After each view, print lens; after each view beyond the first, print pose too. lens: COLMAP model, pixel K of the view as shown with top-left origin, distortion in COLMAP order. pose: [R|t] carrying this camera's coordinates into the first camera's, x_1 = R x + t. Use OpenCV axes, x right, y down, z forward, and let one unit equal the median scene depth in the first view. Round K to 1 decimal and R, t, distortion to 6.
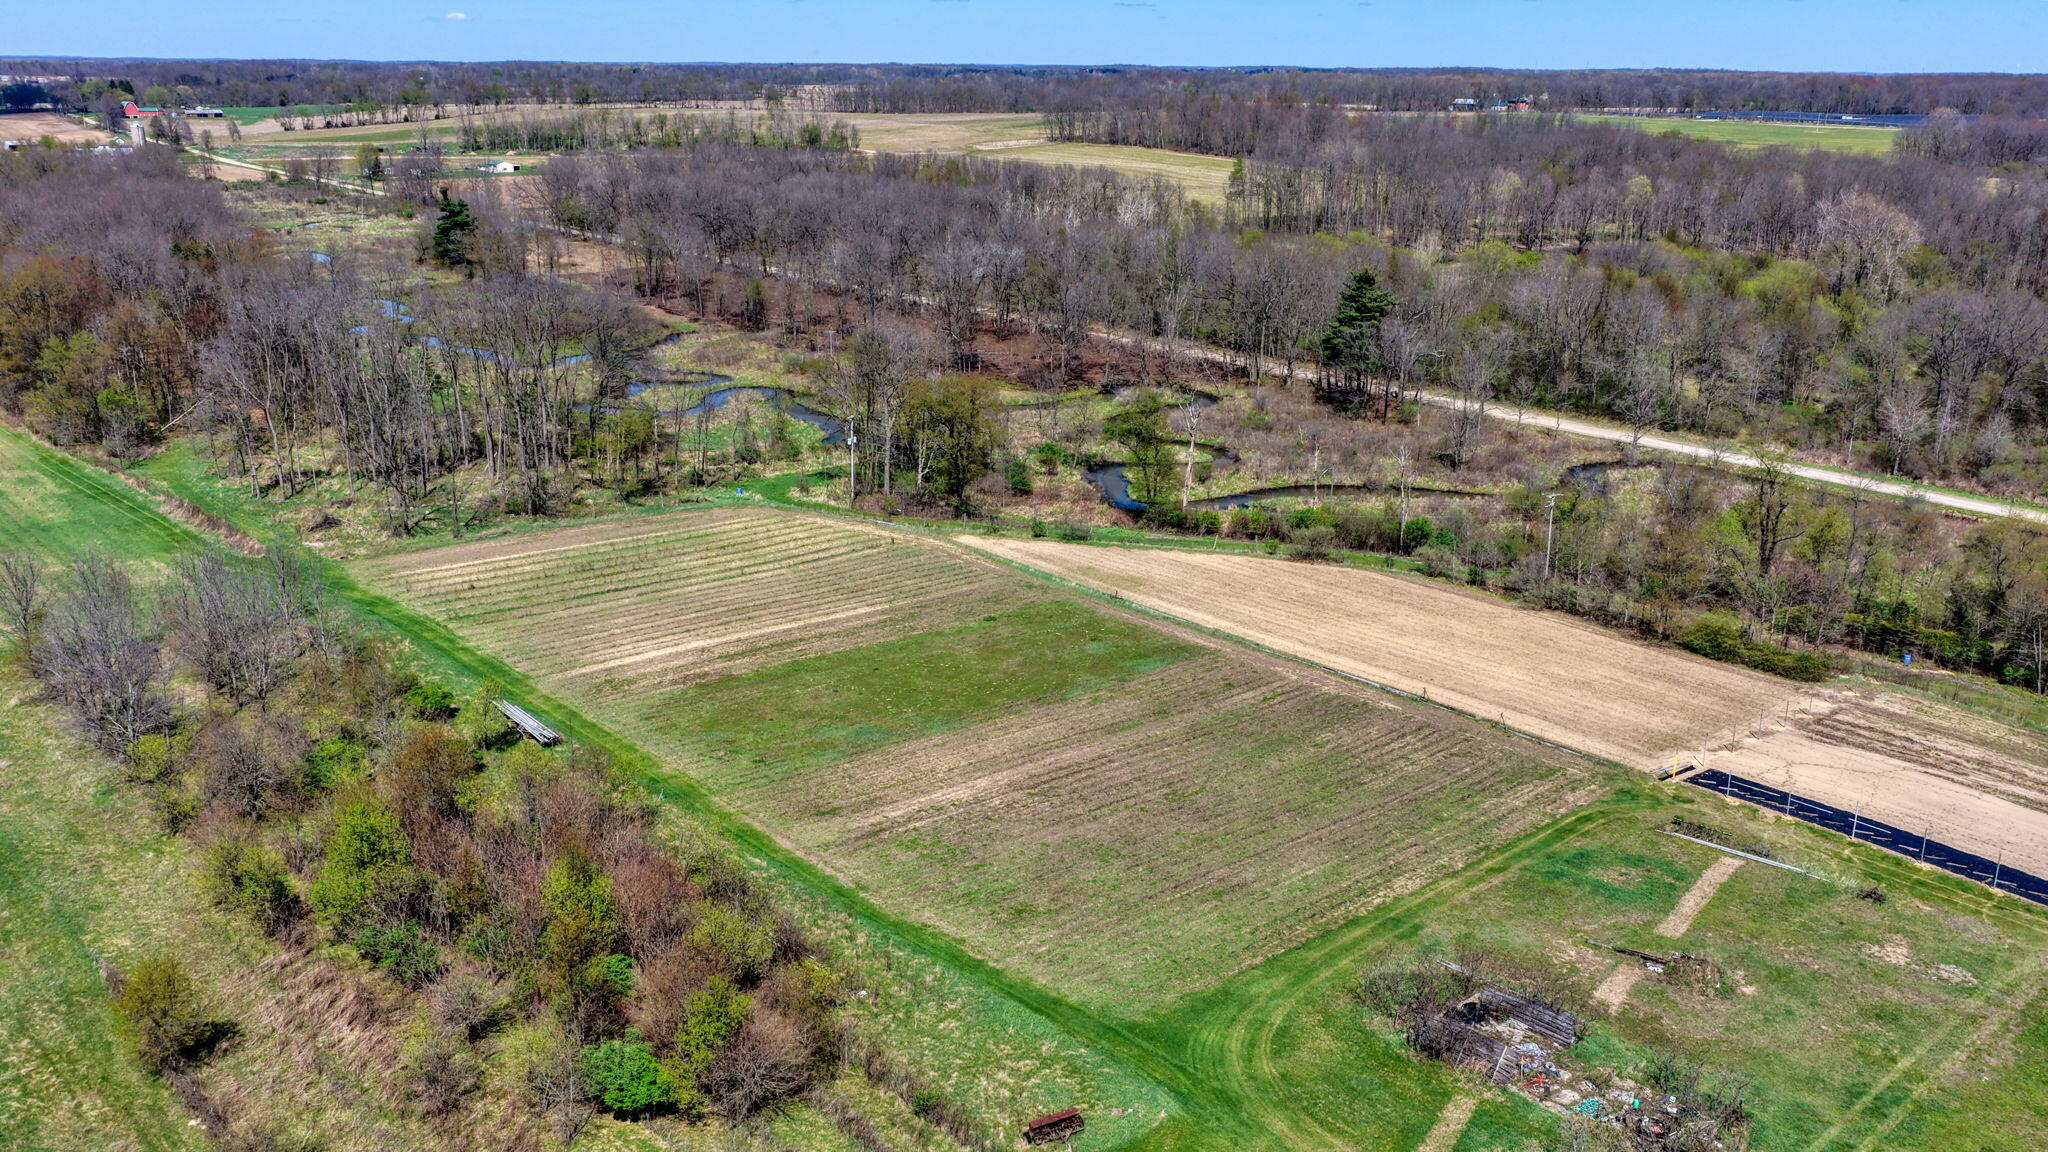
lens RADIAL K [[1733.1, 0, 1024.0], [0, 1733.1, 576.0], [0, 0, 1]] dist [-0.007064, -0.000873]
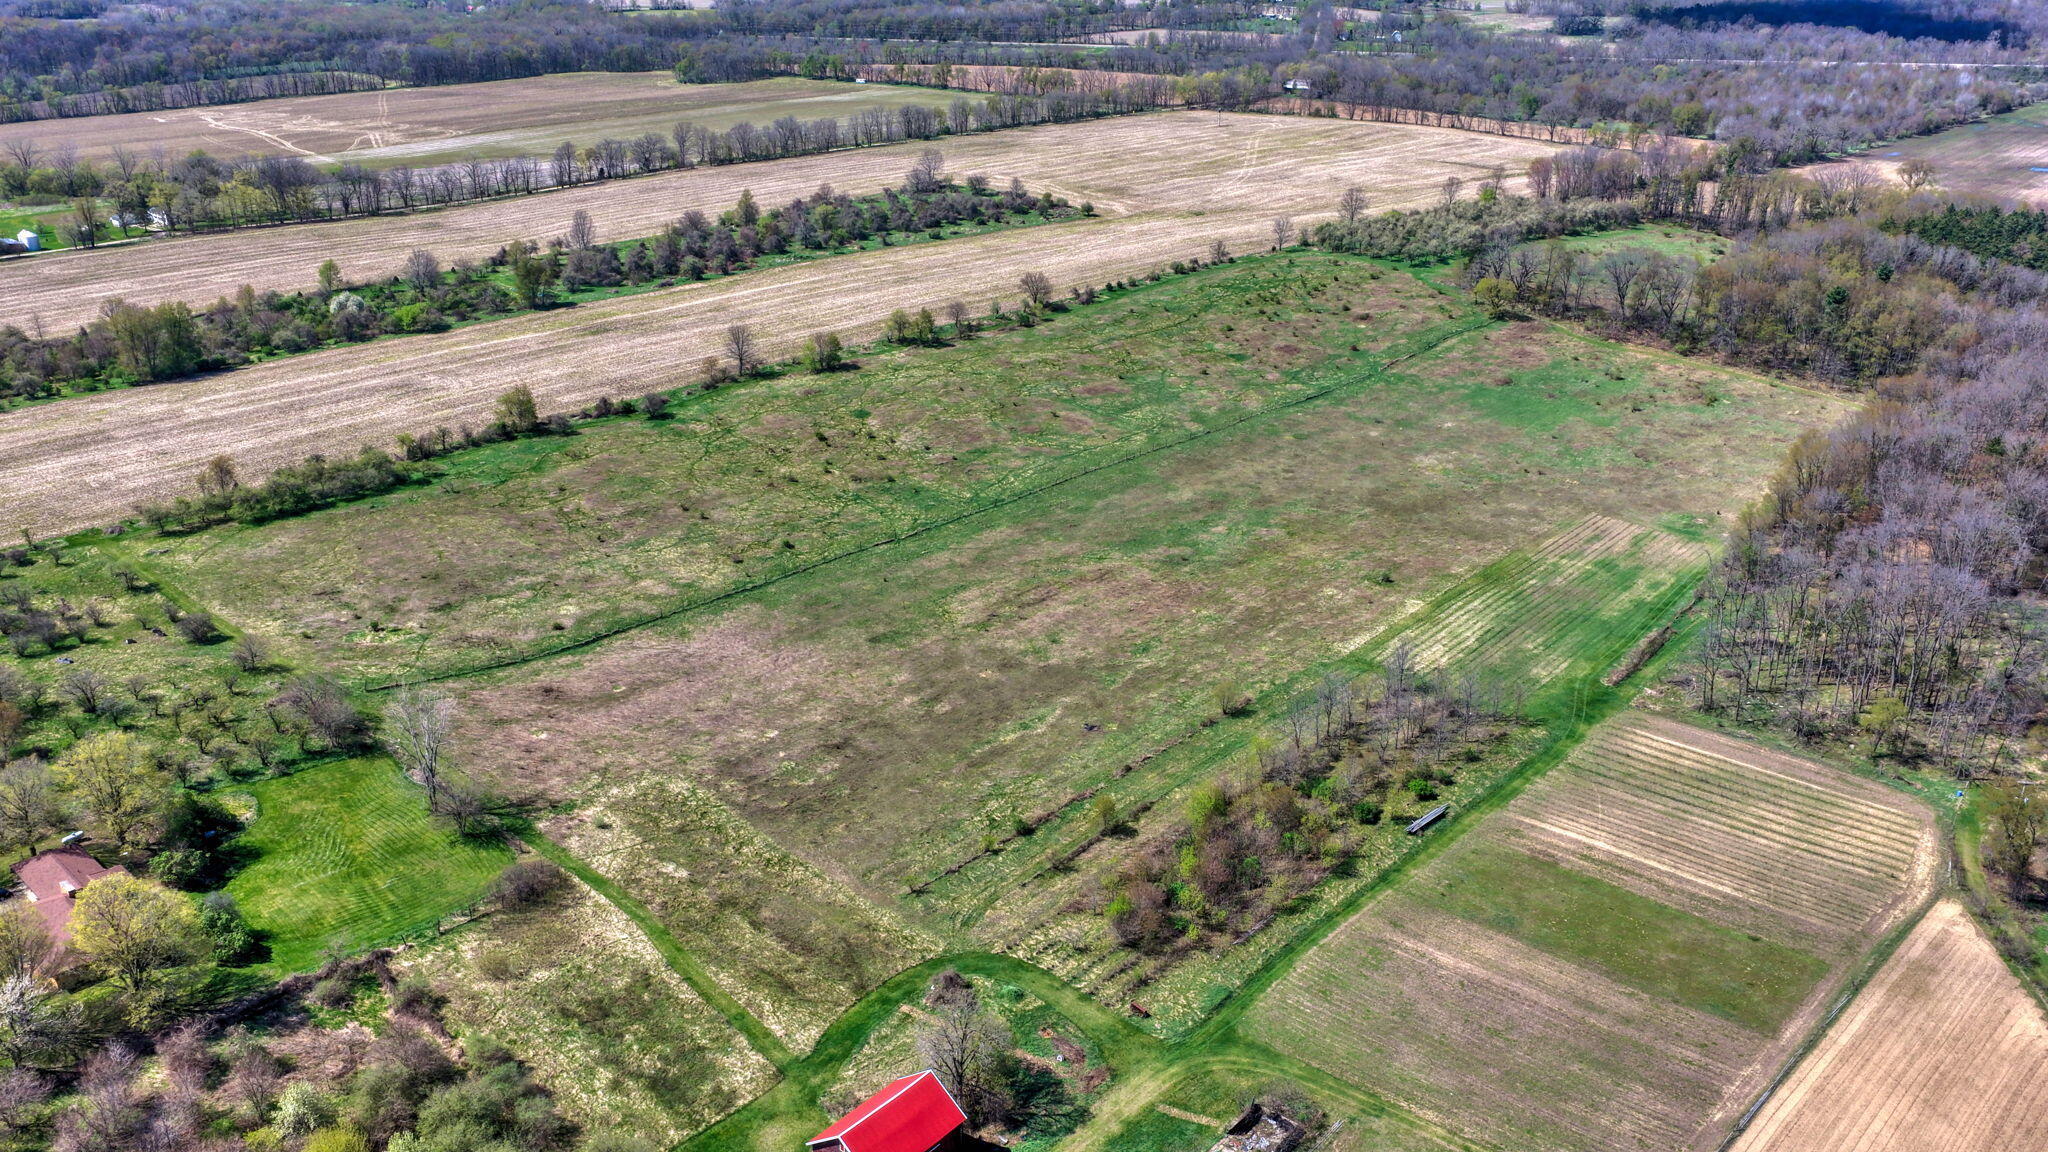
lens RADIAL K [[1697.0, 0, 1029.3], [0, 1697.0, 571.6], [0, 0, 1]] dist [-0.014864, 0.042952]
pose [[0.154642, 0.354721, -0.922095, 1.048744], [-0.264422, 0.914133, 0.307312, -0.513109], [0.951928, 0.196299, 0.235159, 0.045015]]
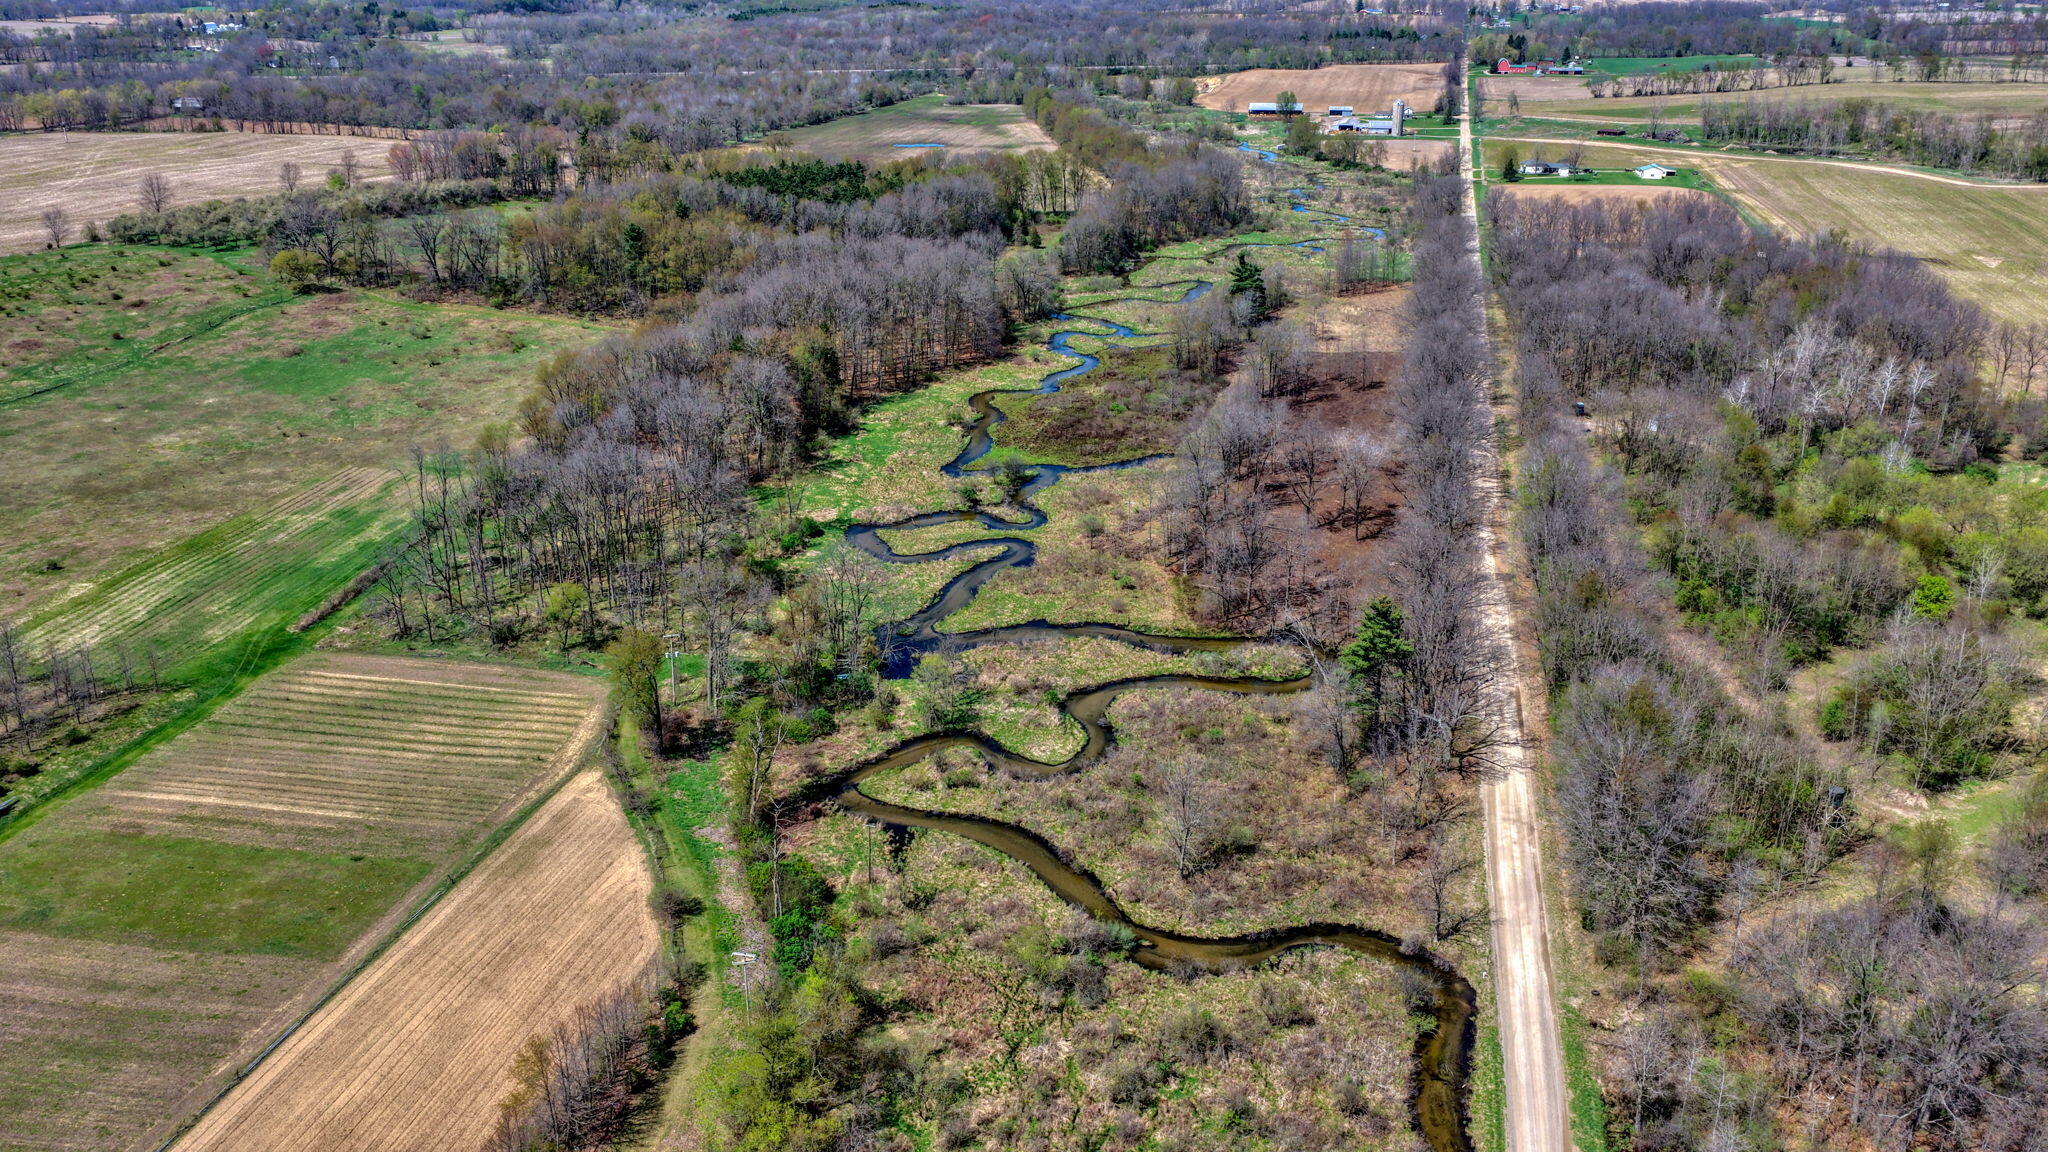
lens RADIAL K [[1697.0, 0, 1029.3], [0, 1697.0, 571.6], [0, 0, 1]] dist [-0.014864, 0.042952]
pose [[0.637408, 0.256599, -0.726546, 1.104280], [-0.209395, 0.965120, 0.157154, -0.460156], [0.741529, 0.051964, 0.668905, 0.523294]]
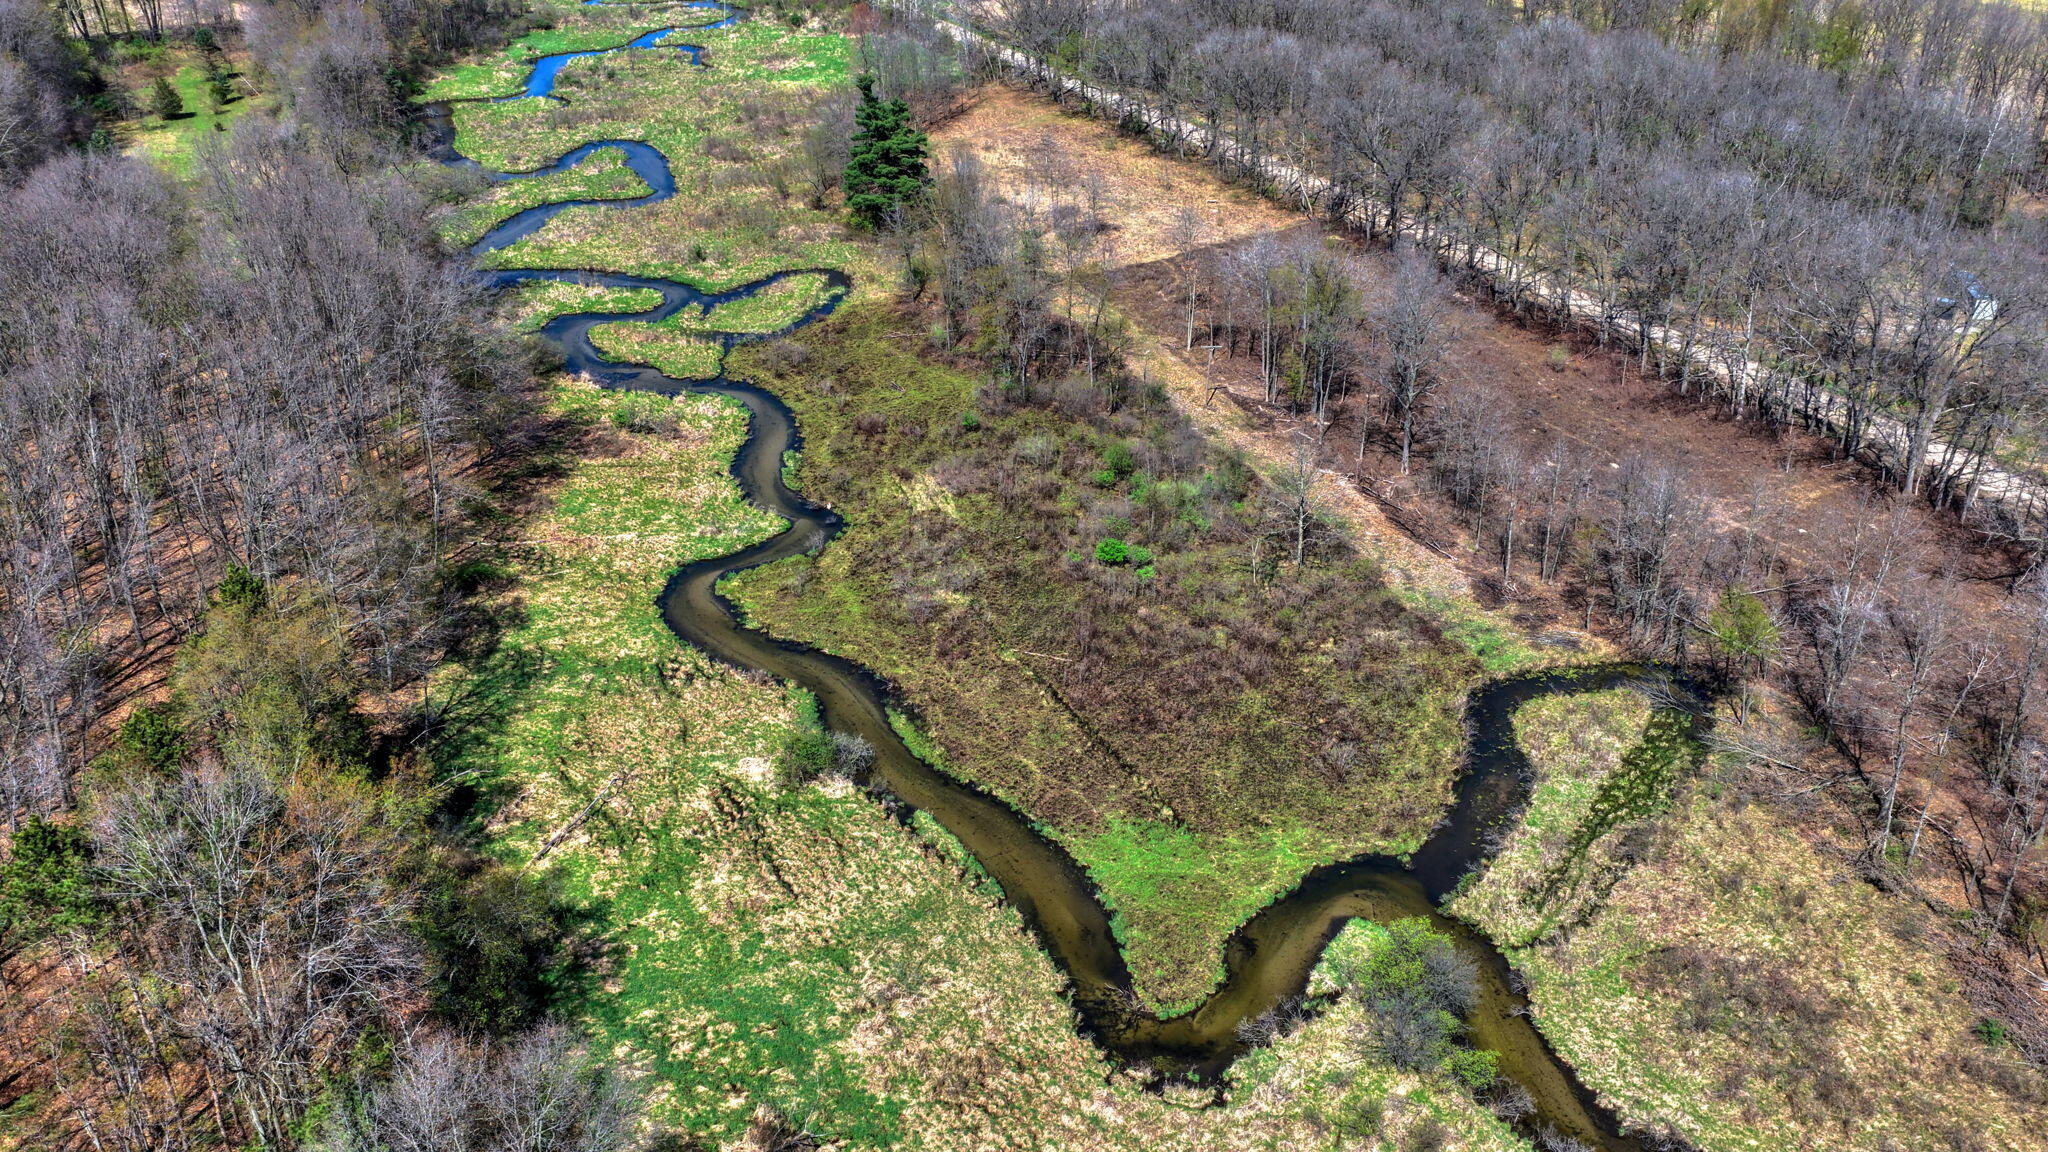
lens RADIAL K [[1697.0, 0, 1029.3], [0, 1697.0, 571.6], [0, 0, 1]] dist [-0.014864, 0.042952]
pose [[0.979751, 0.085480, -0.181056, -0.494419], [-0.047492, 0.977694, 0.204592, -0.503747], [0.194506, -0.191851, 0.961957, 1.333666]]
